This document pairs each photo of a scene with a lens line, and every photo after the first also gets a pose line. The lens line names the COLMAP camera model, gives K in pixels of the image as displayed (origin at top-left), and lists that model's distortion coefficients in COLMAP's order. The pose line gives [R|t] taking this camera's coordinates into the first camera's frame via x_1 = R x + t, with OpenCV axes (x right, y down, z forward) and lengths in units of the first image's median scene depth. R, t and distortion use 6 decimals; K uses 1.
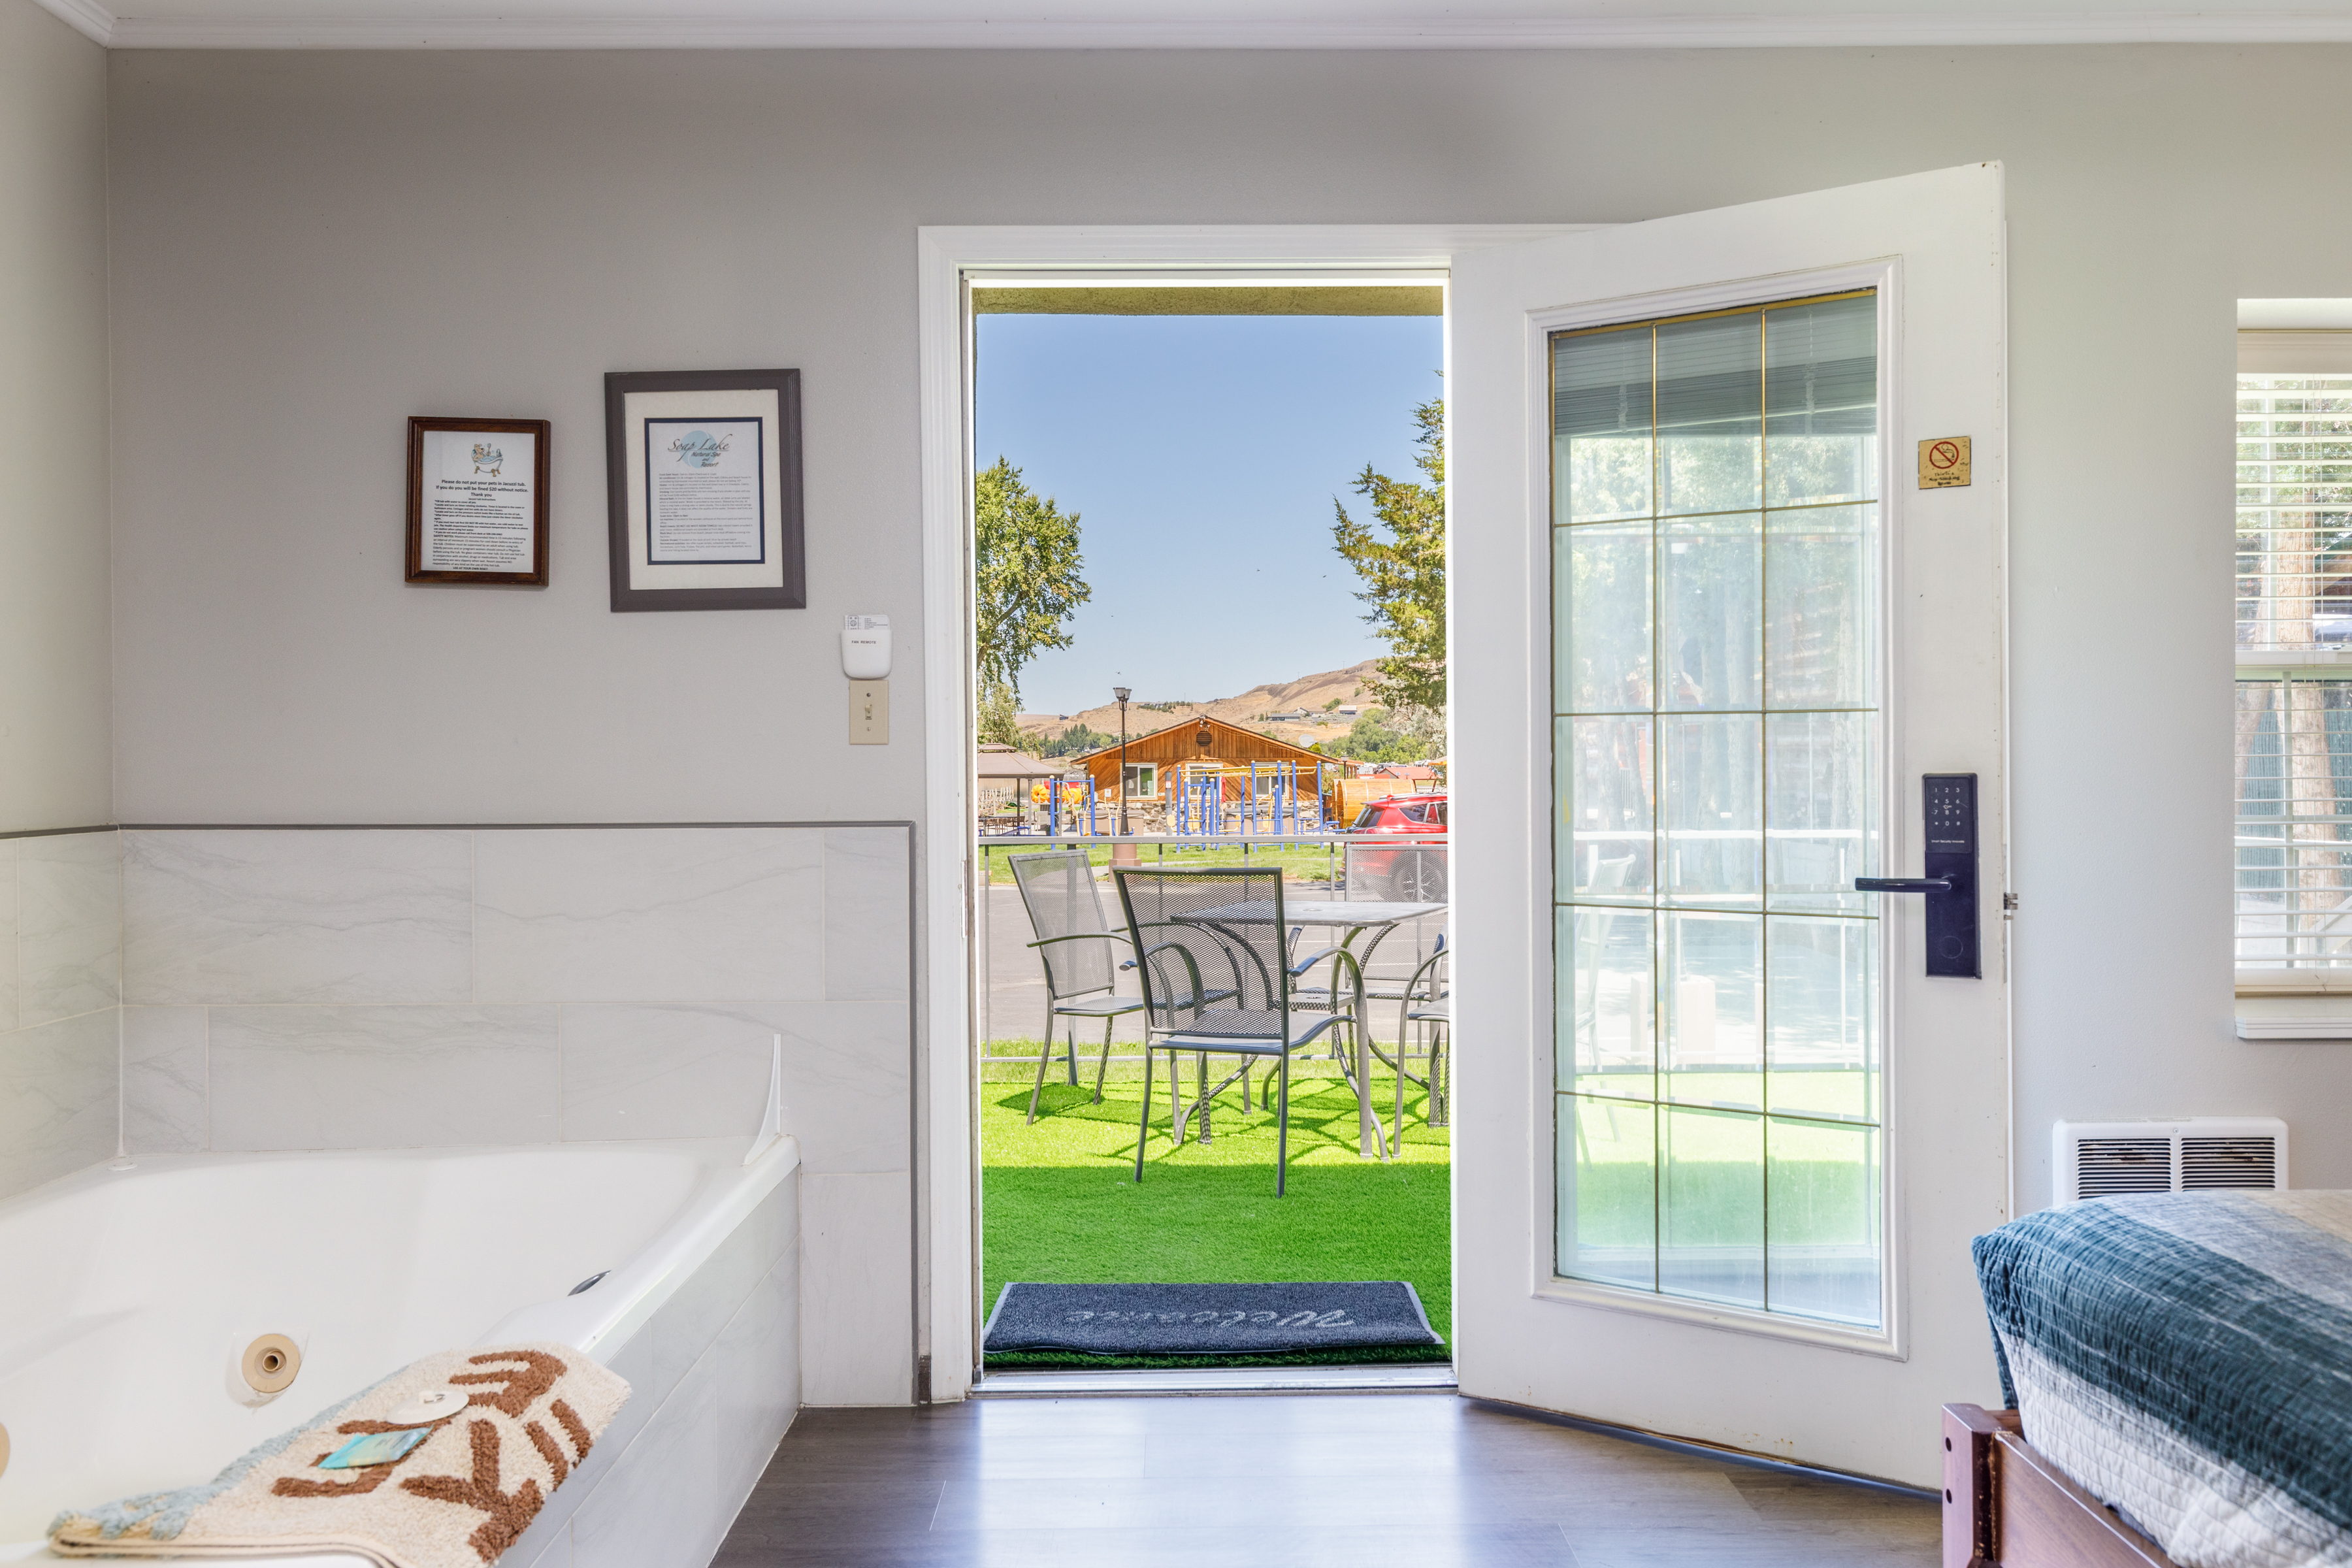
lens RADIAL K [[1810.7, 0, 1184.9], [0, 1810.7, 767.9], [0, 0, 1]] dist [0.002914, 0.006245]
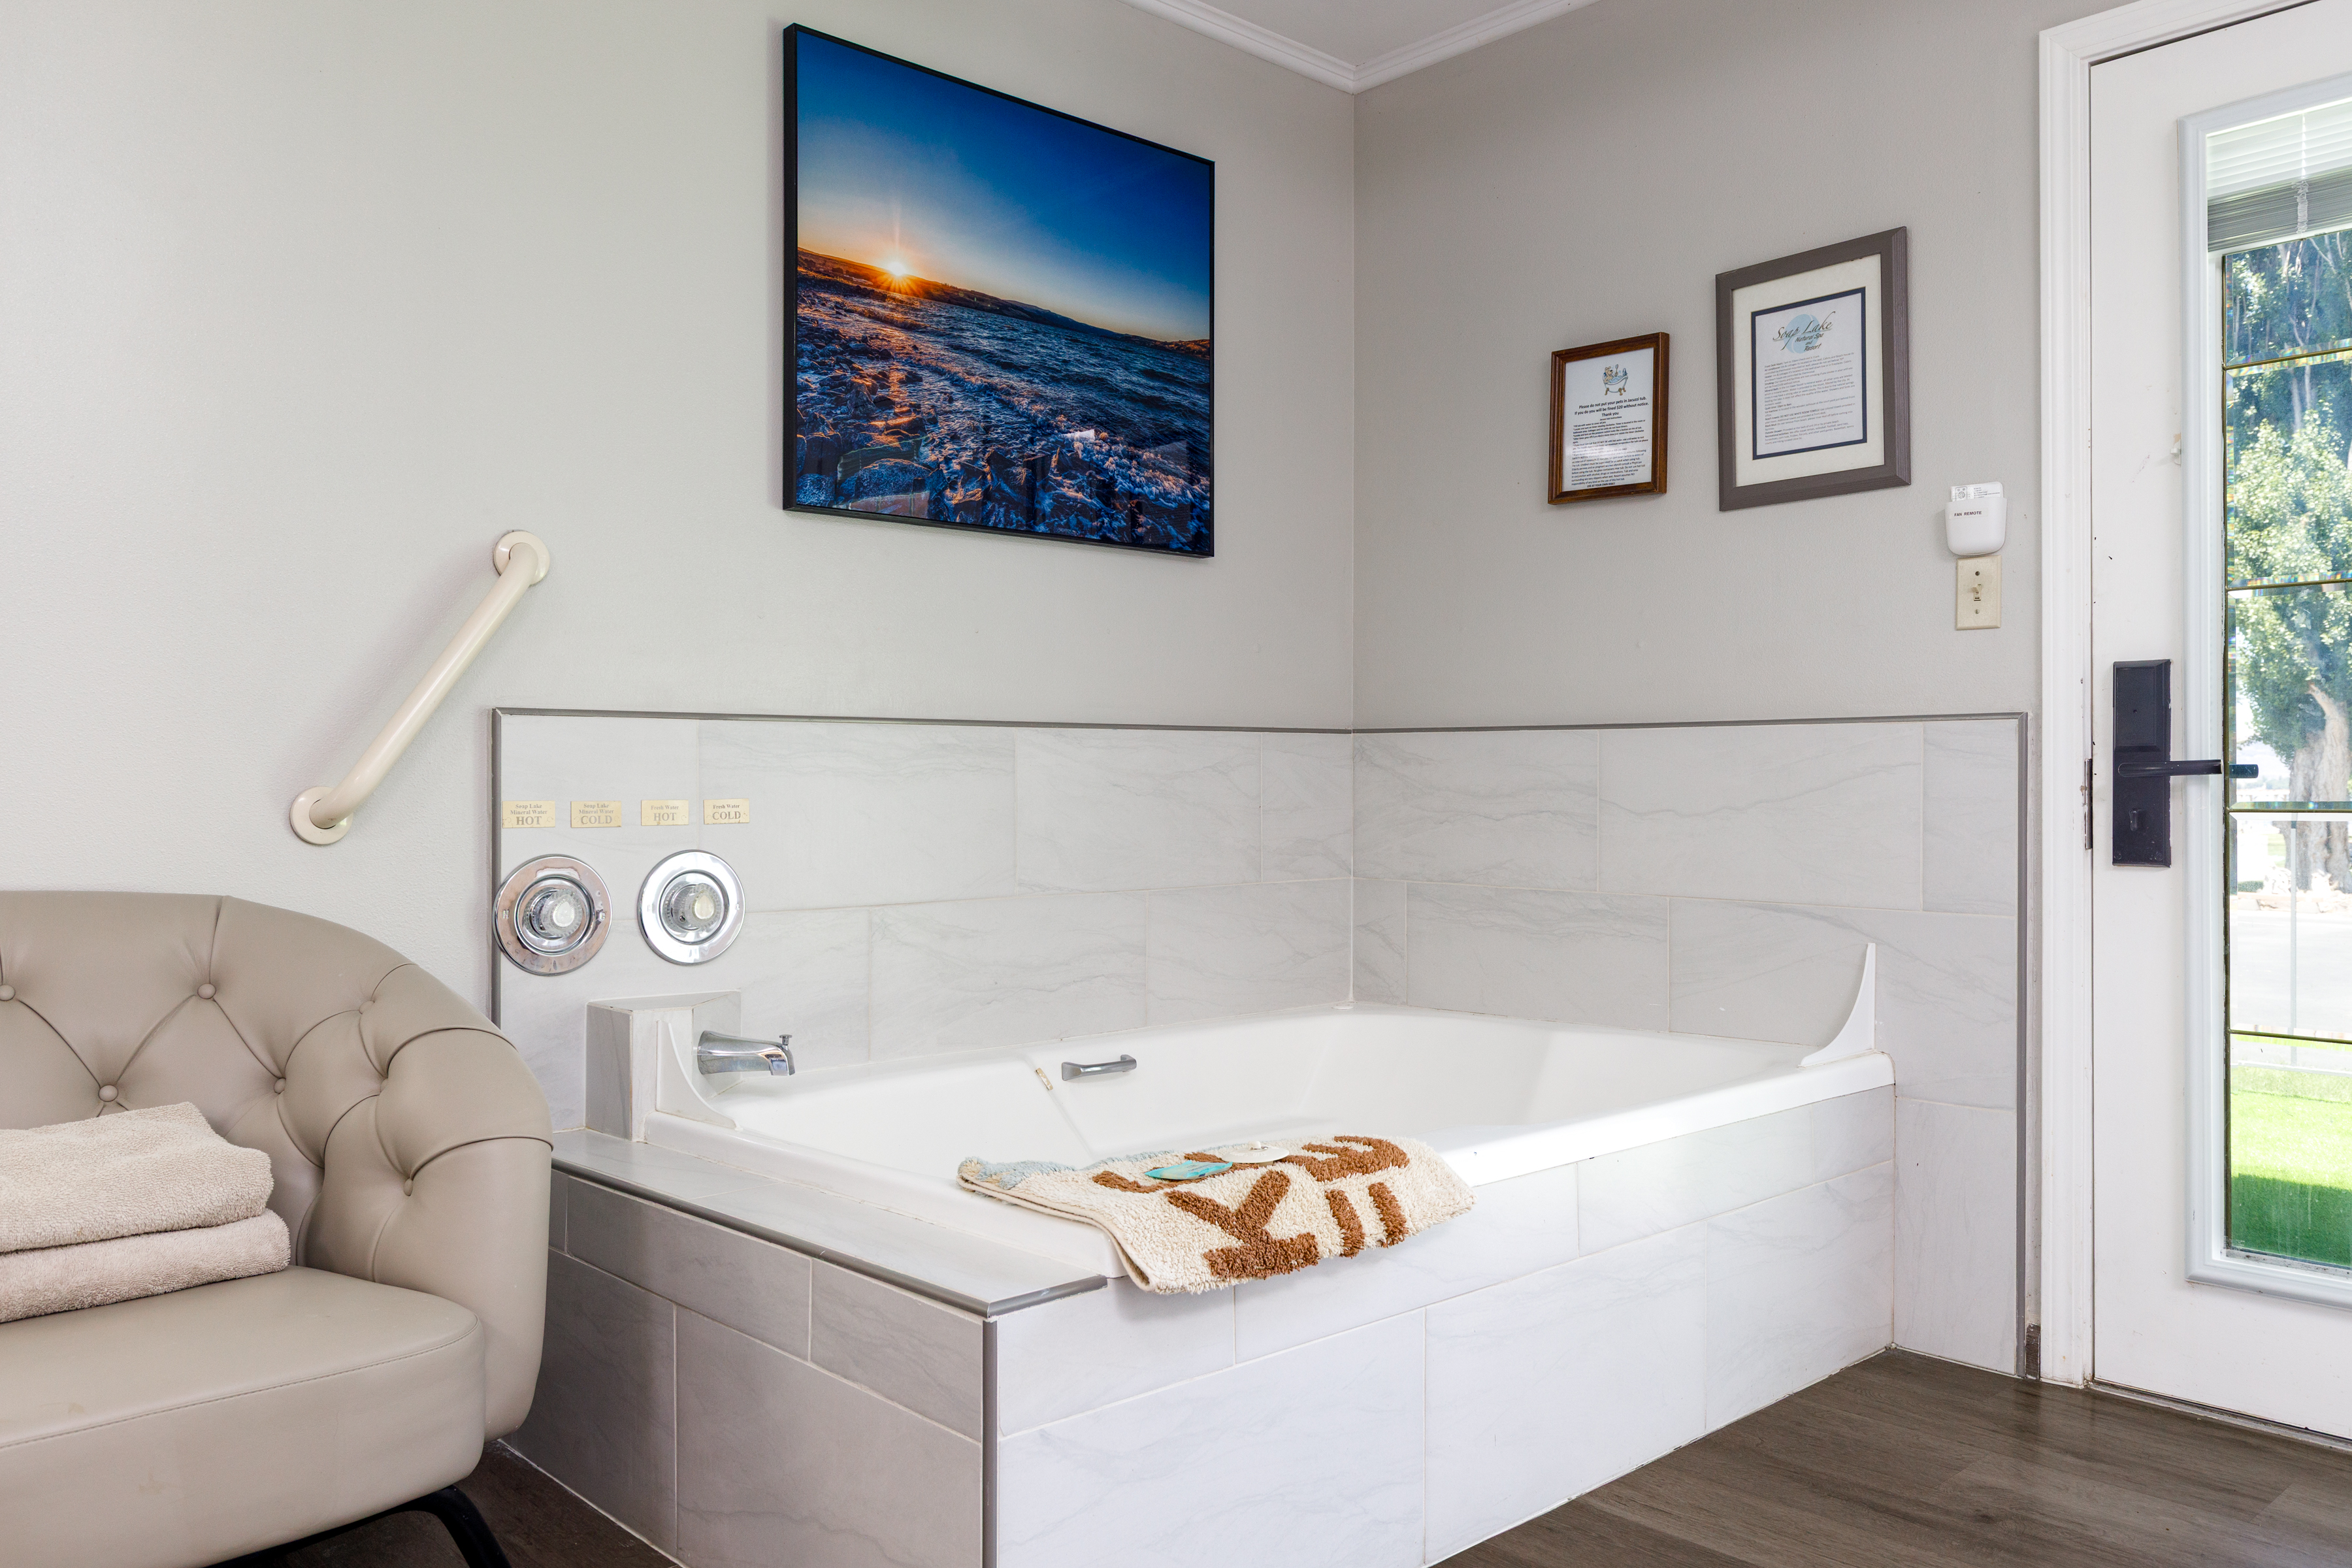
lens RADIAL K [[1730.7, 0, 1188.9], [0, 1730.7, 792.5], [0, 0, 1]] dist [-0.003758, -0.000468]
pose [[0.672311, 0.012309, -0.740167, 0.198922], [-0.011270, 0.999916, 0.006392, 0.067317], [0.740183, 0.004044, 0.672393, 0.136373]]
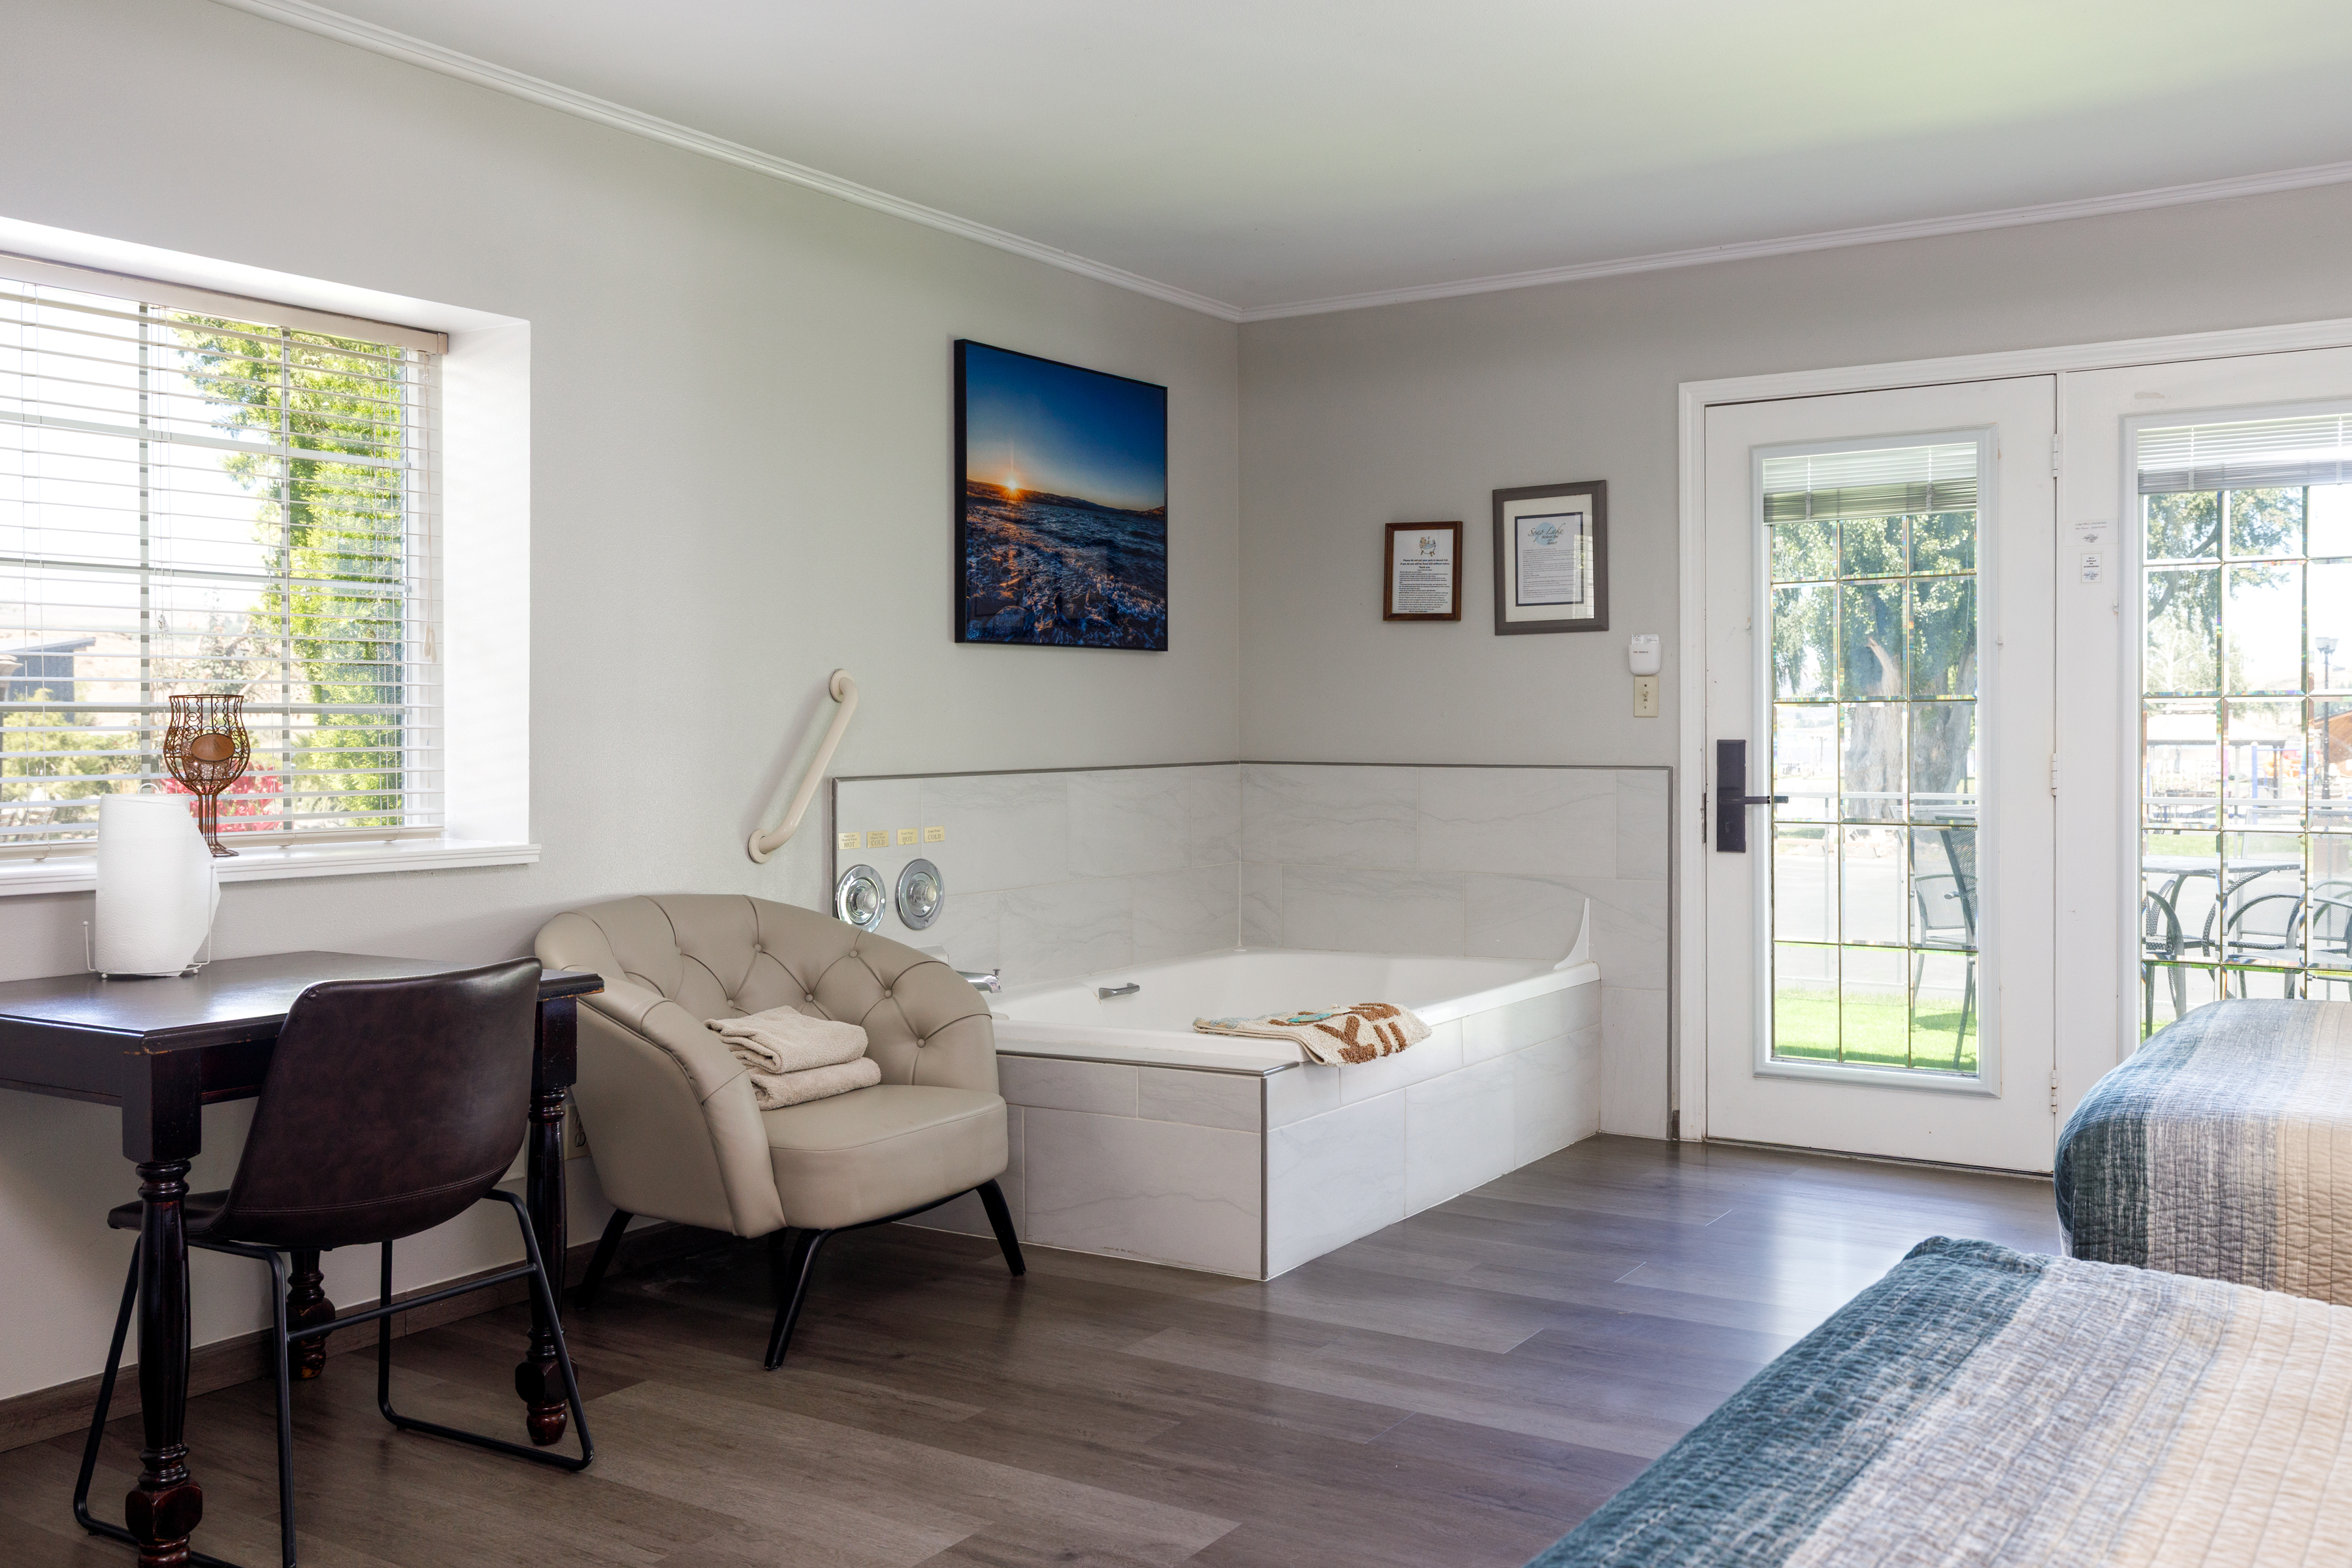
lens RADIAL K [[2044.8, 0, 1176.0], [0, 2044.8, 784.0], [0, 0, 1]] dist [-0.003234, -0.001255]
pose [[0.831226, 0.020968, -0.555539, 0.474915], [-0.006120, 0.999573, 0.028570, -0.003118], [0.555900, -0.020349, 0.831000, -0.702230]]
